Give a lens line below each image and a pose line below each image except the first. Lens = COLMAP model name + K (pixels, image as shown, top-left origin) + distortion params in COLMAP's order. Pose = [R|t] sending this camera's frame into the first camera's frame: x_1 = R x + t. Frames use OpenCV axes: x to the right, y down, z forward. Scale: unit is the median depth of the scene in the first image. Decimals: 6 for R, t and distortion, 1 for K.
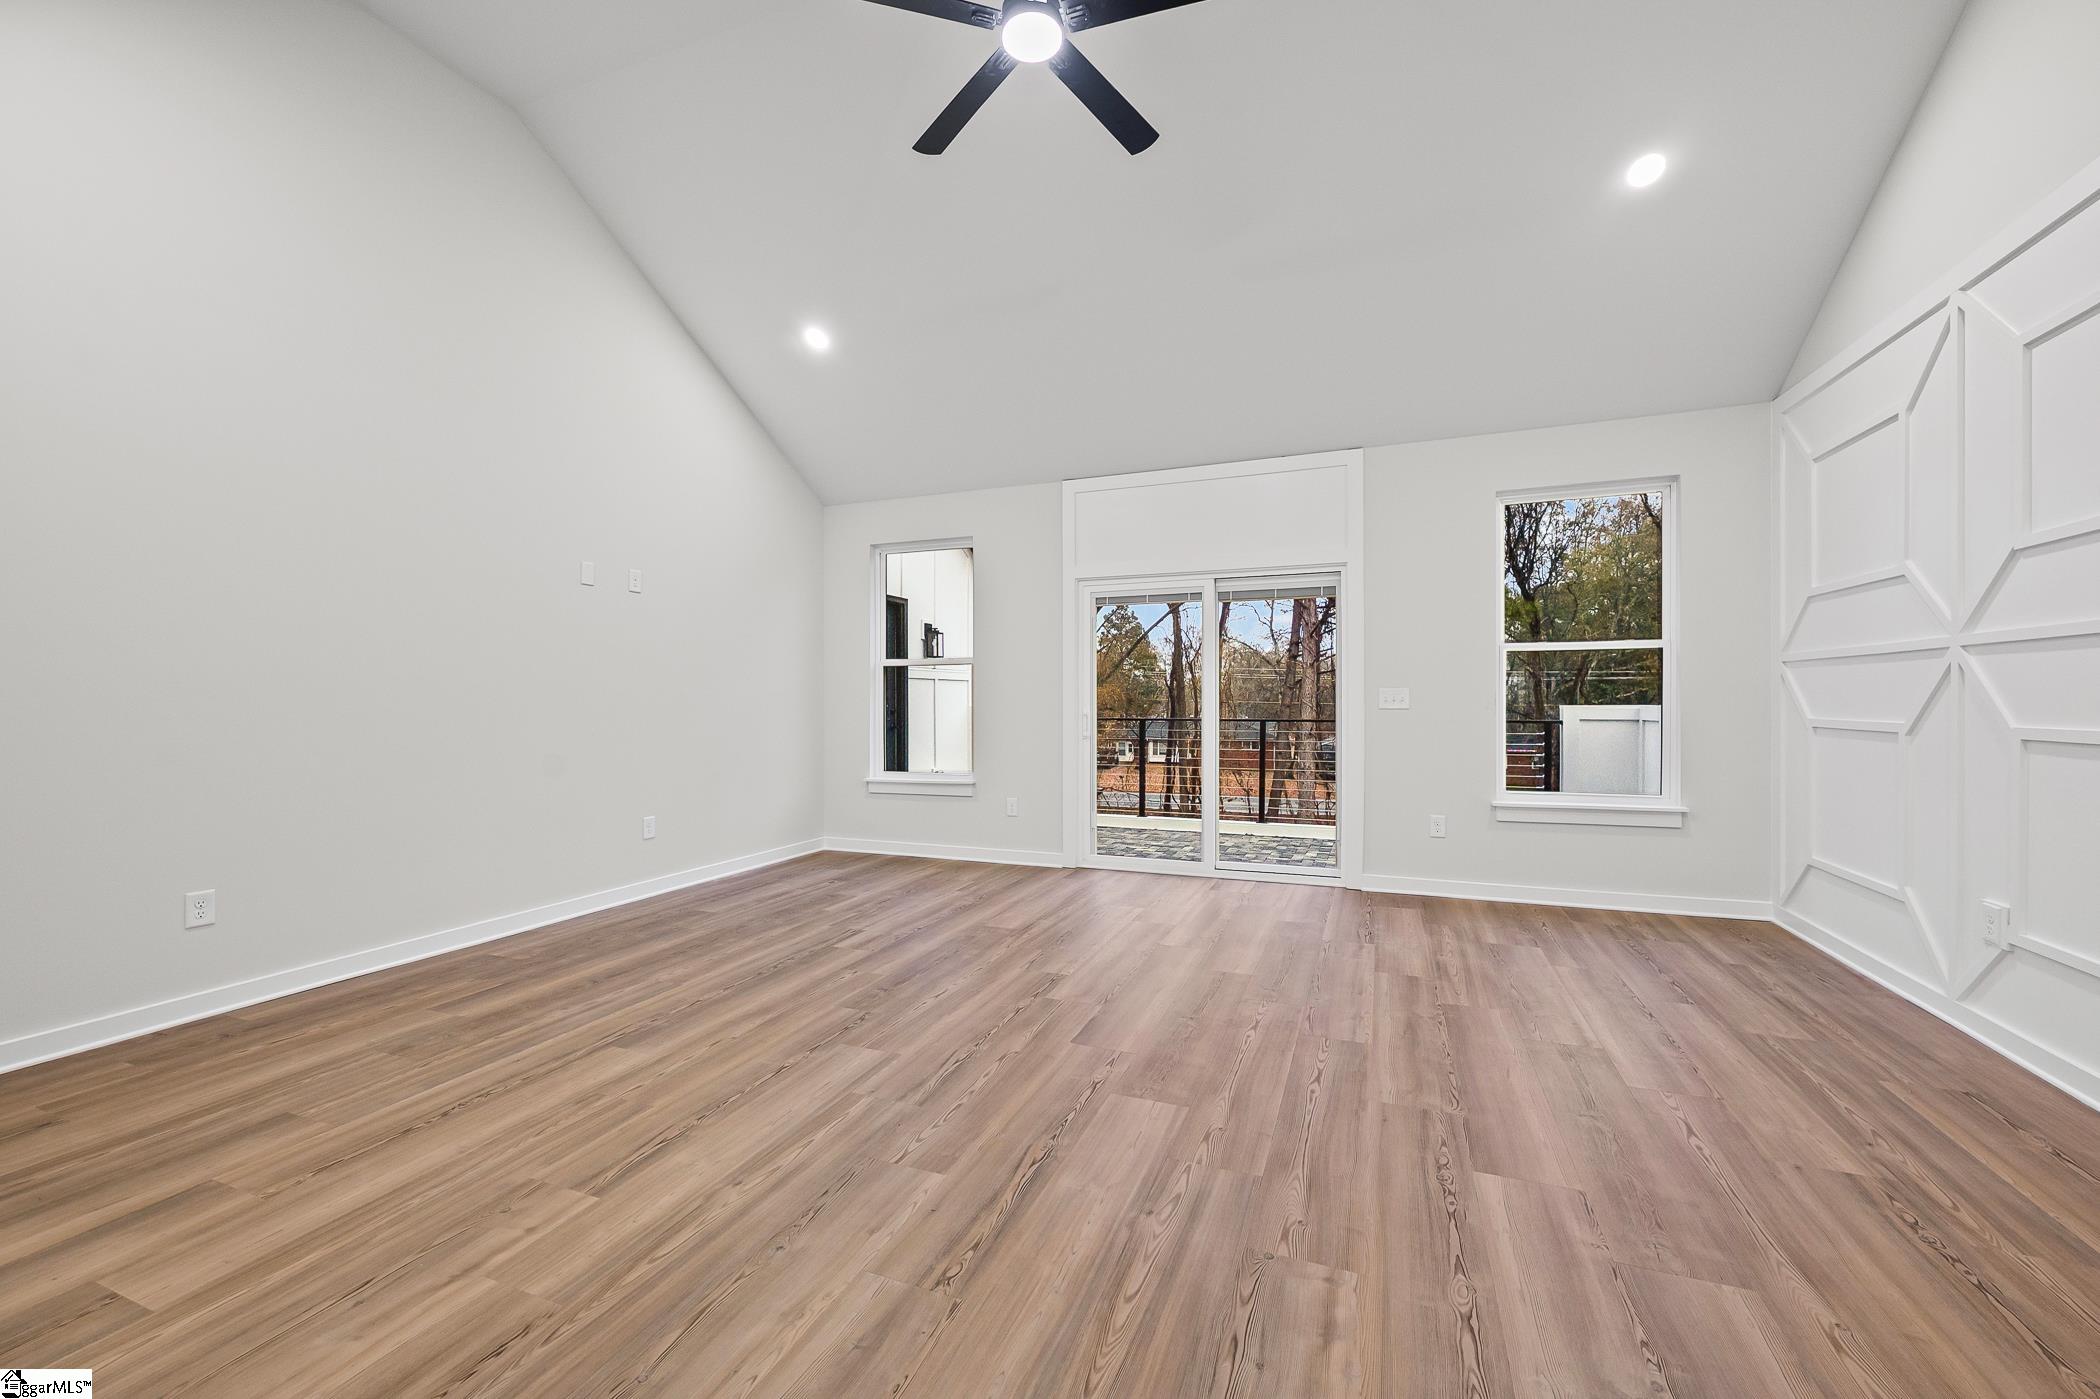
lens RADIAL K [[833.2, 0, 1054.4], [0, 833.2, 693.4], [0, 0, 1]] dist [0.002048, -0.000534]
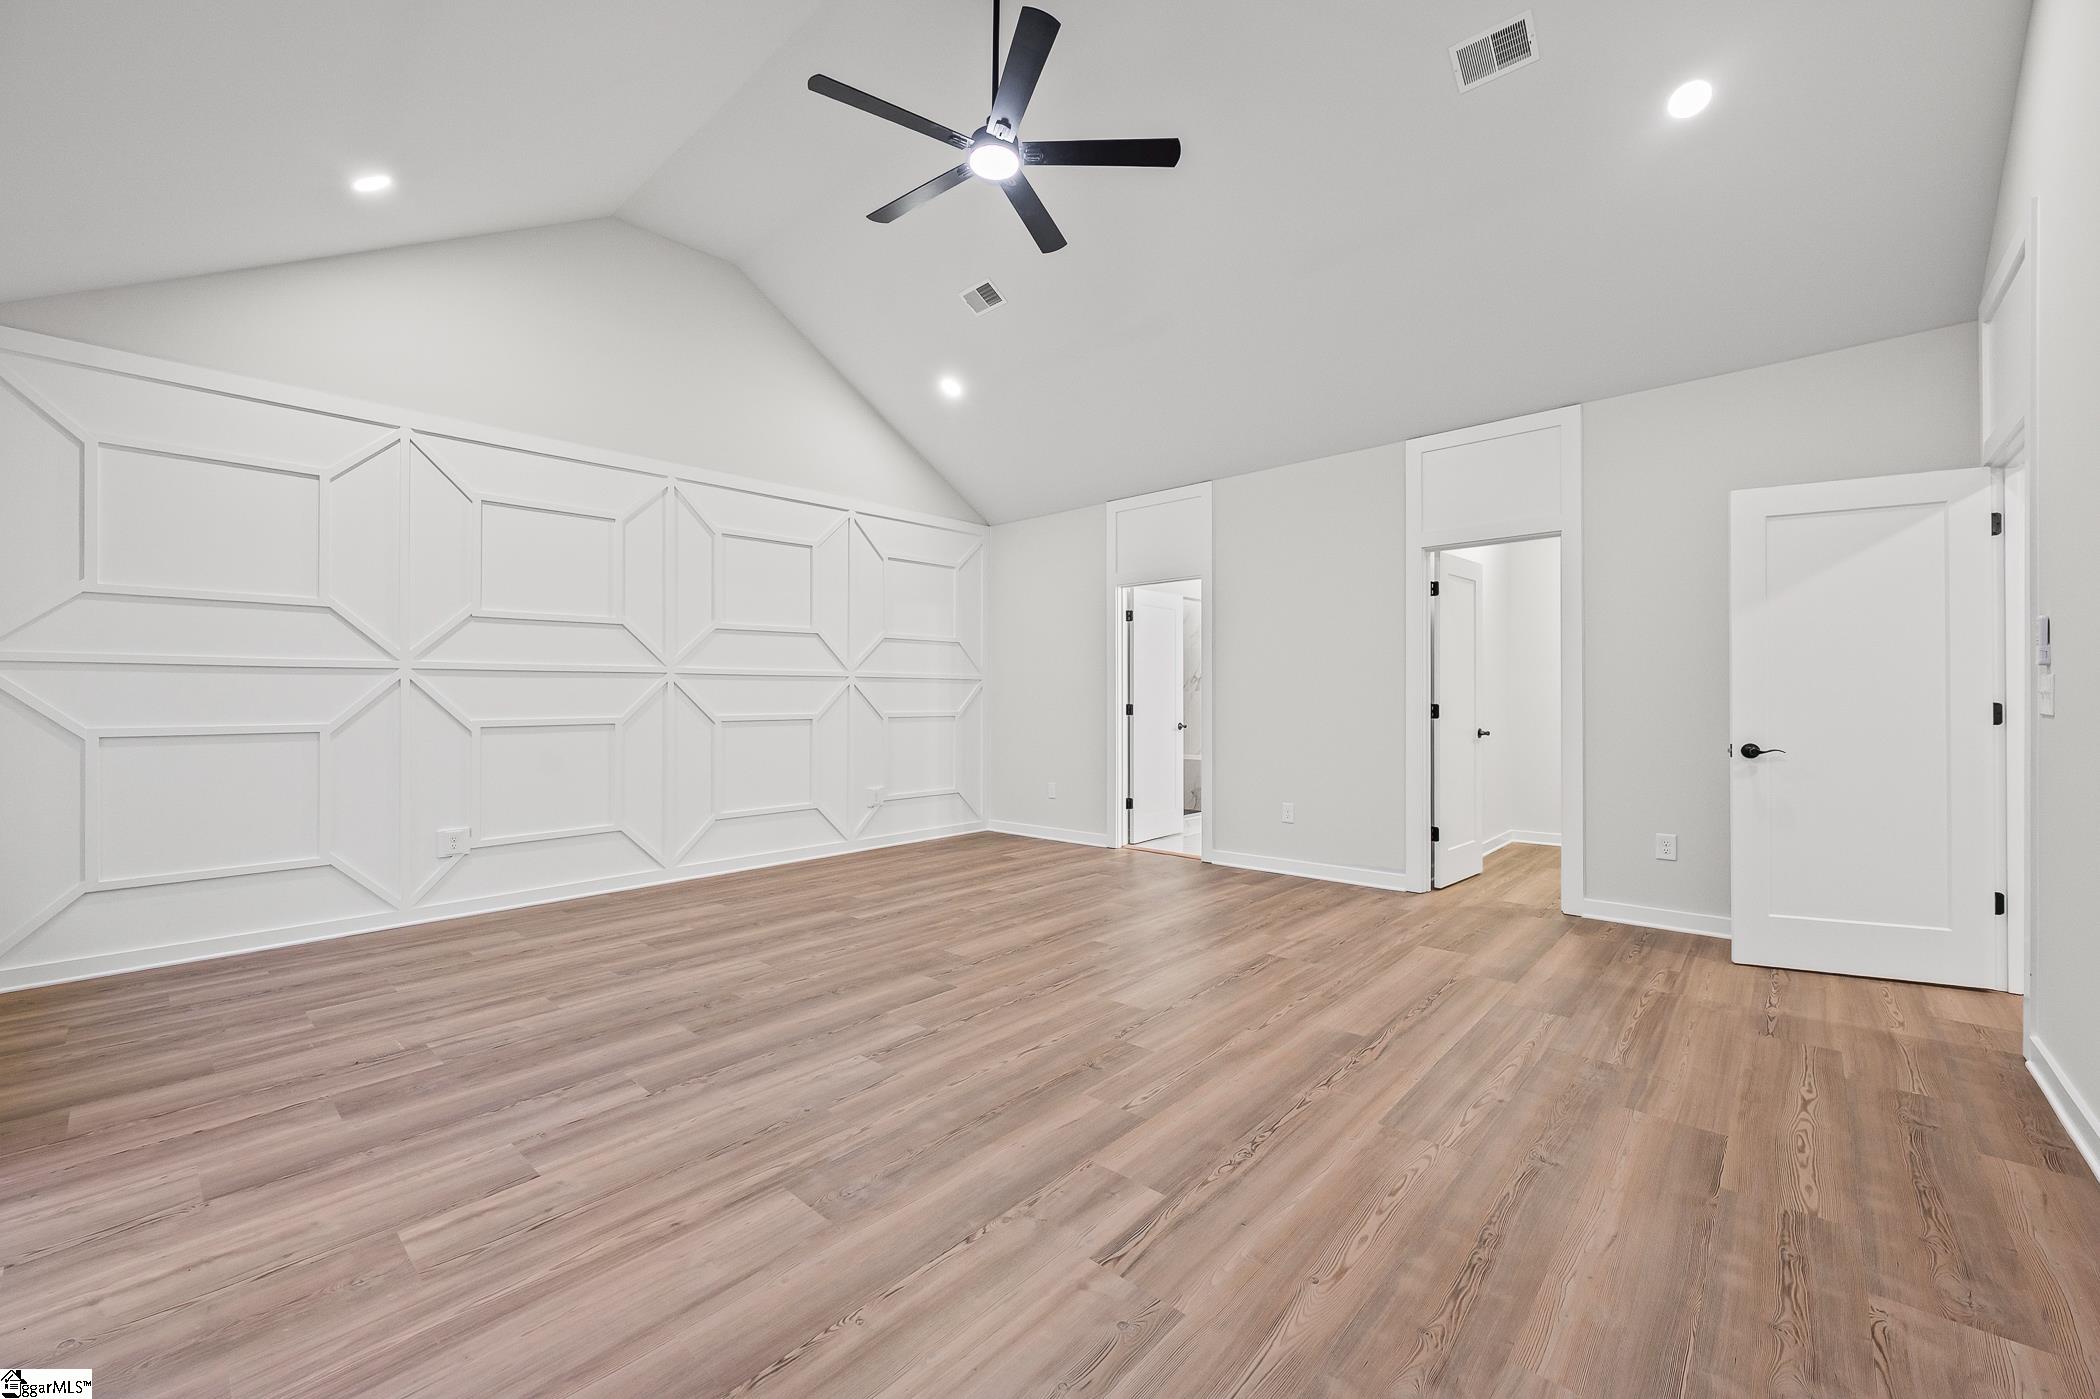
lens RADIAL K [[833.2, 0, 1054.4], [0, 833.2, 693.4], [0, 0, 1]] dist [0.002048, -0.000534]
pose [[-0.937663, 0.010991, 0.347371, -0.498750], [0.006323, 0.999874, -0.014569, 0.016067], [-0.347488, -0.011464, -0.937615, 1.957857]]
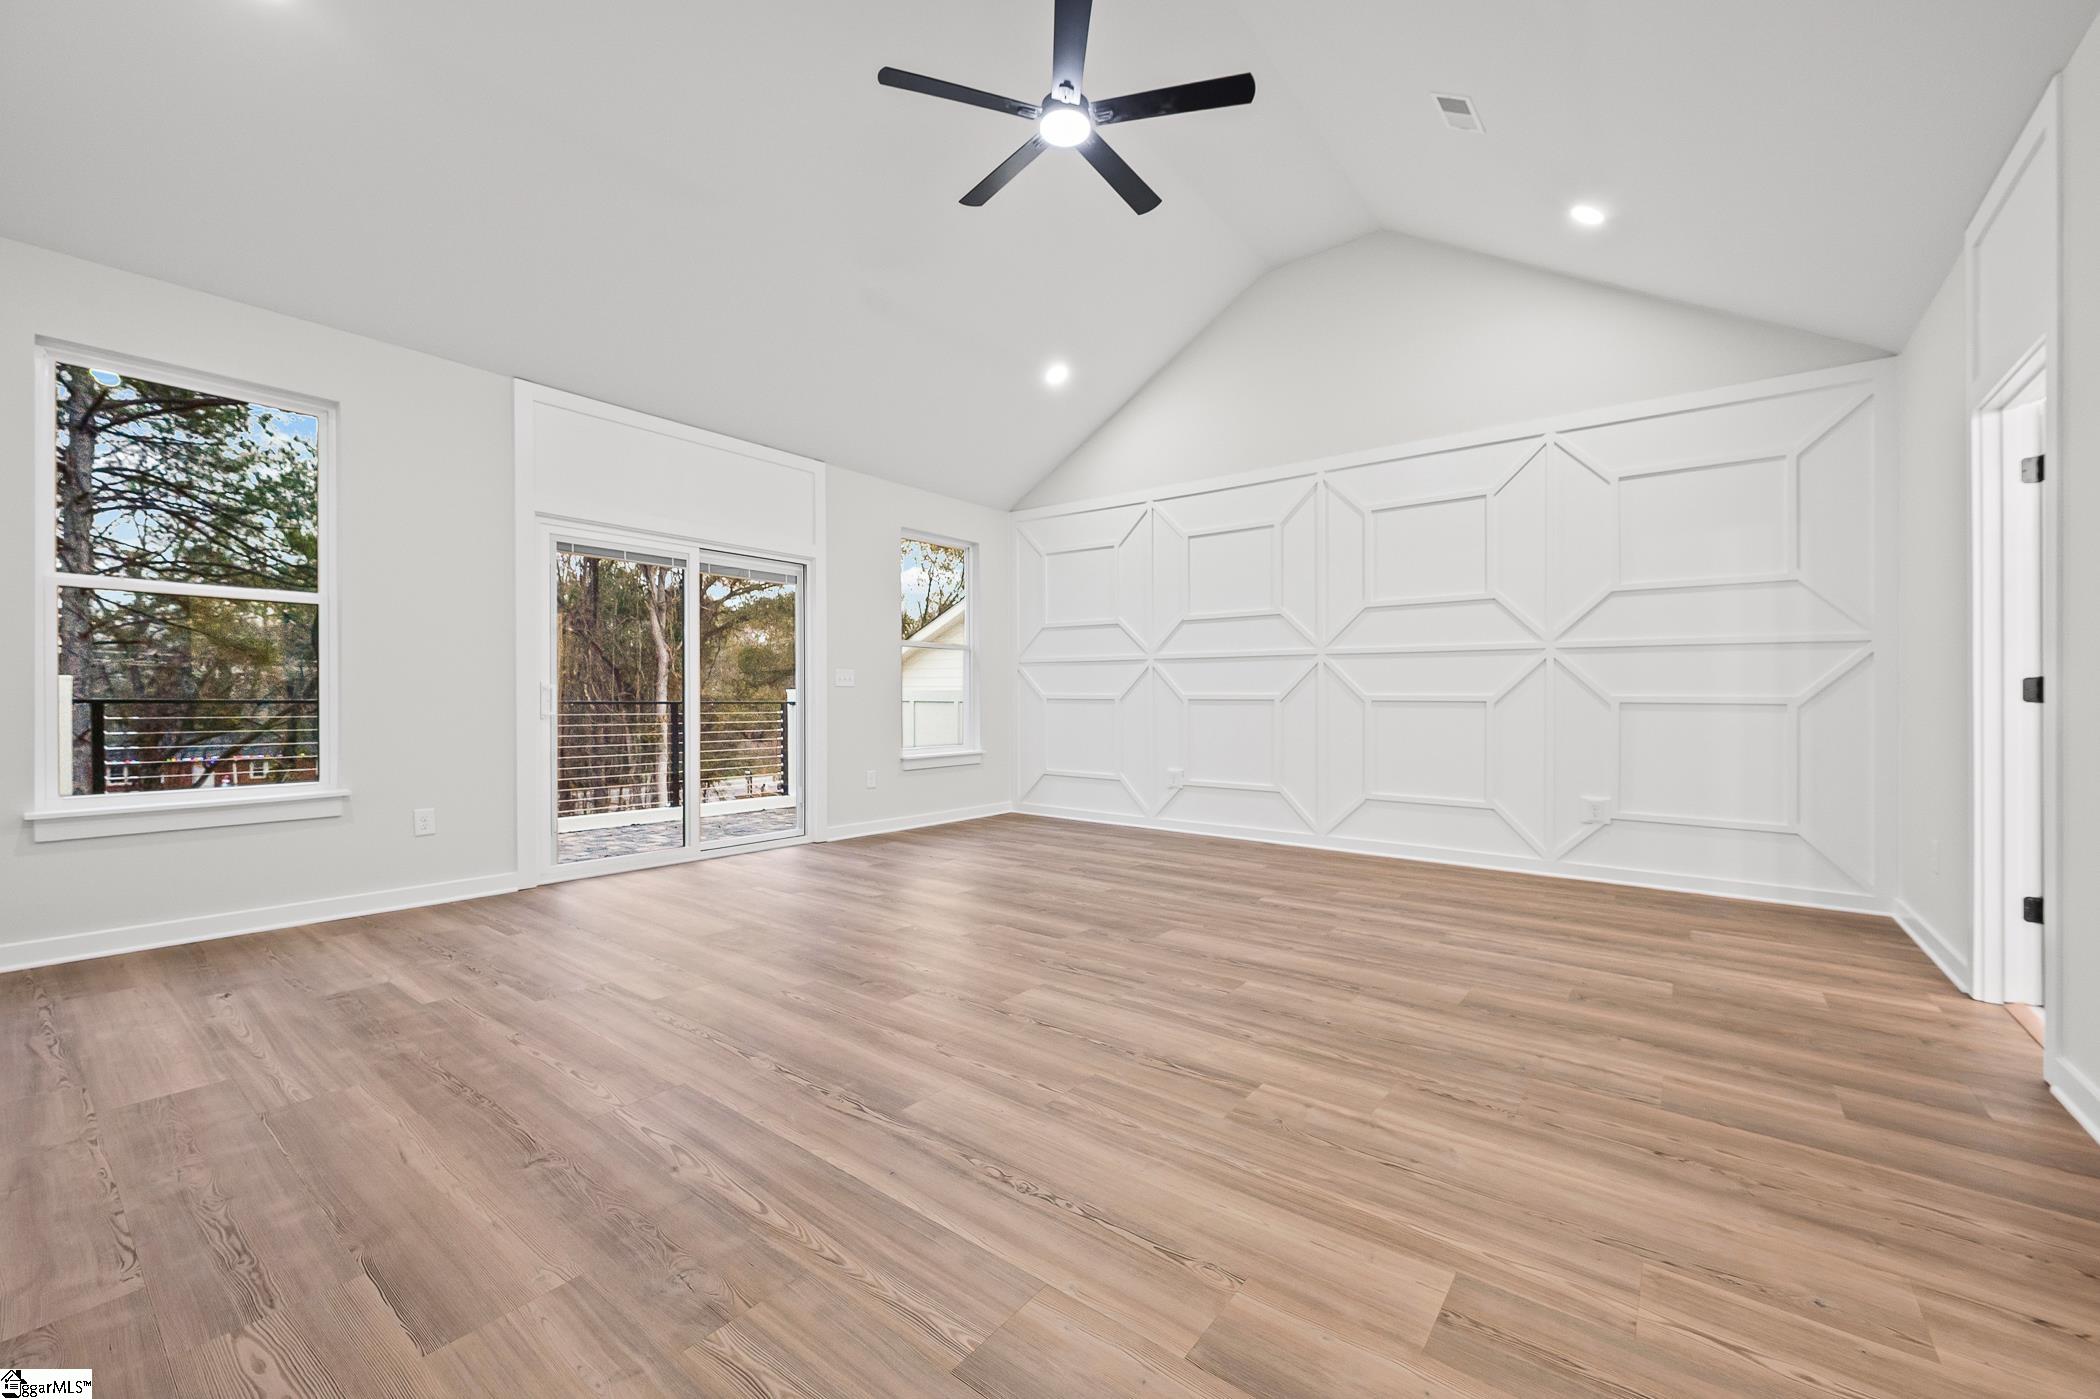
lens RADIAL K [[833.2, 0, 1054.4], [0, 833.2, 693.4], [0, 0, 1]] dist [0.002048, -0.000534]
pose [[0.275834, 0.012839, 0.961120, -1.123093], [-0.015648, 0.999838, -0.008866, 0.058127], [-0.961078, -0.012594, 0.275990, 0.630546]]
